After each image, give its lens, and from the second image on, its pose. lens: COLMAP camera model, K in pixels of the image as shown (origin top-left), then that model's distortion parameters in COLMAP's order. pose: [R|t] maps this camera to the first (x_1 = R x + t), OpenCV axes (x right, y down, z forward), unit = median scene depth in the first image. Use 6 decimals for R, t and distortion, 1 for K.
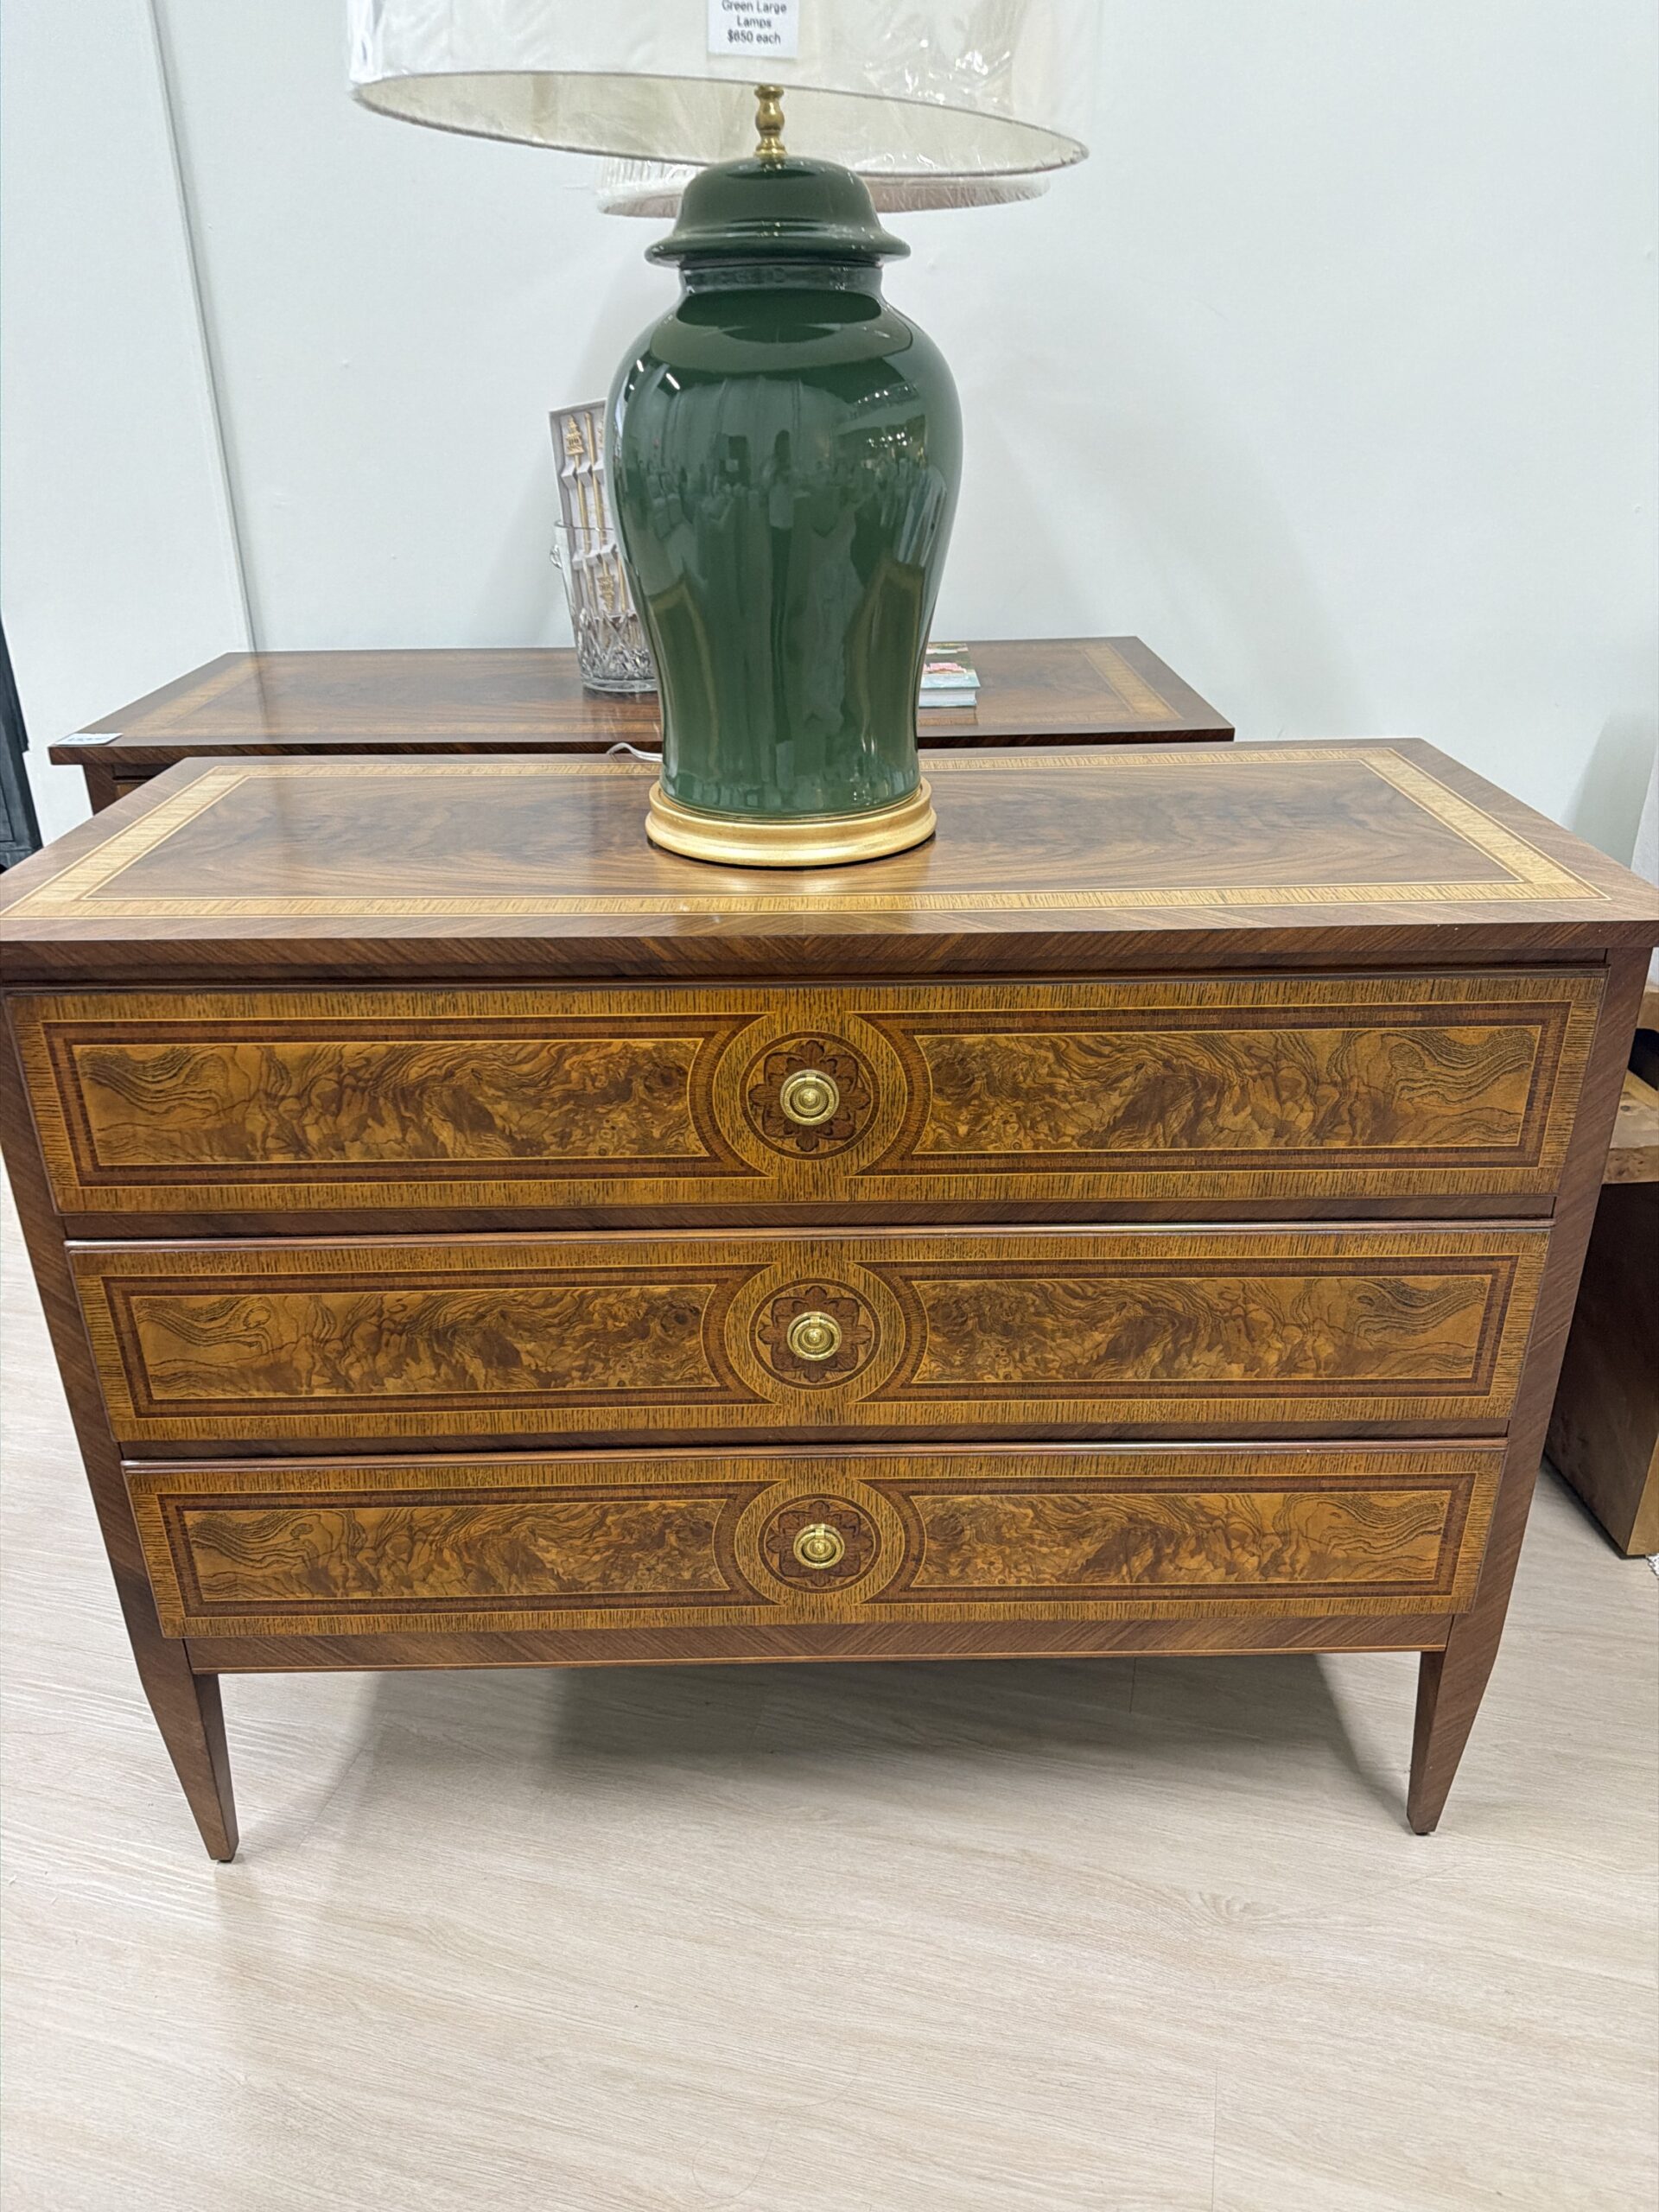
lens RADIAL K [[1571.4, 0, 801.1], [0, 1571.4, 1065.1], [0, 0, 1]] dist [0.128242, -0.171053]
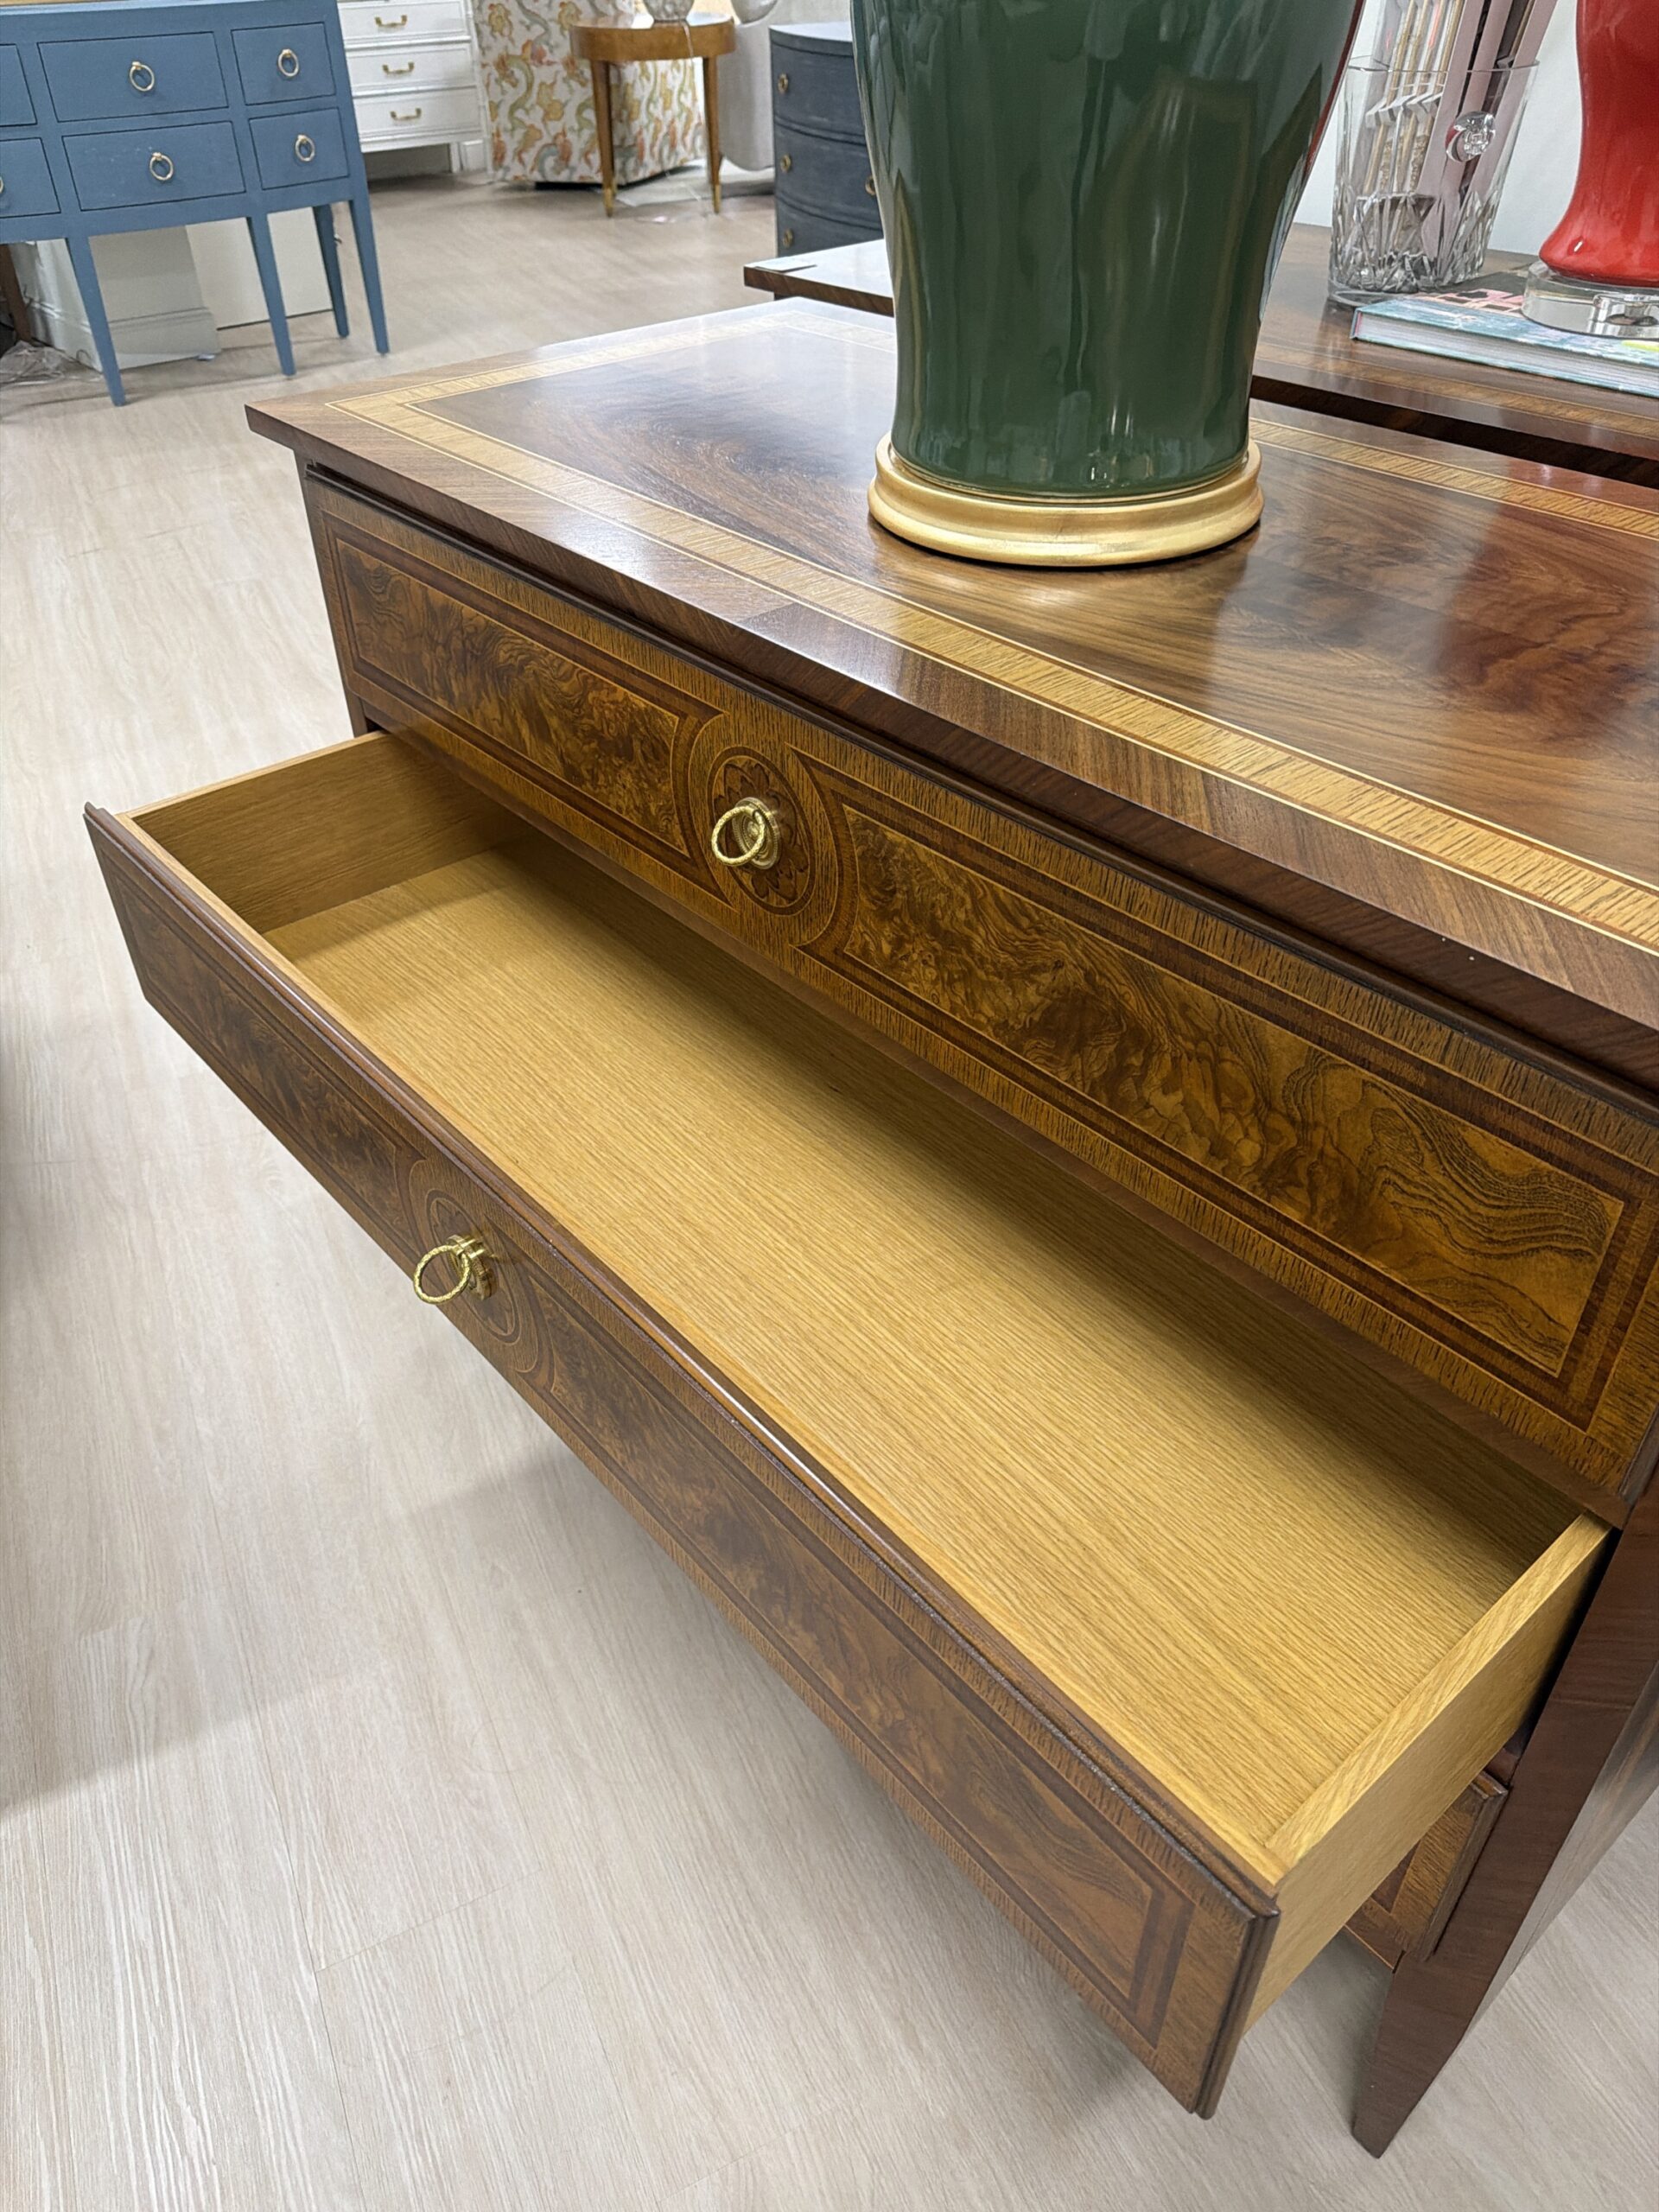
lens RADIAL K [[1571.4, 0, 801.1], [0, 1571.4, 1065.1], [0, 0, 1]] dist [0.128242, -0.171053]
pose [[0.642722, 0.457541, -0.614463, 0.576764], [-0.309230, 0.888765, 0.338340, -0.155838], [0.700917, -0.027448, 0.712714, 0.423322]]
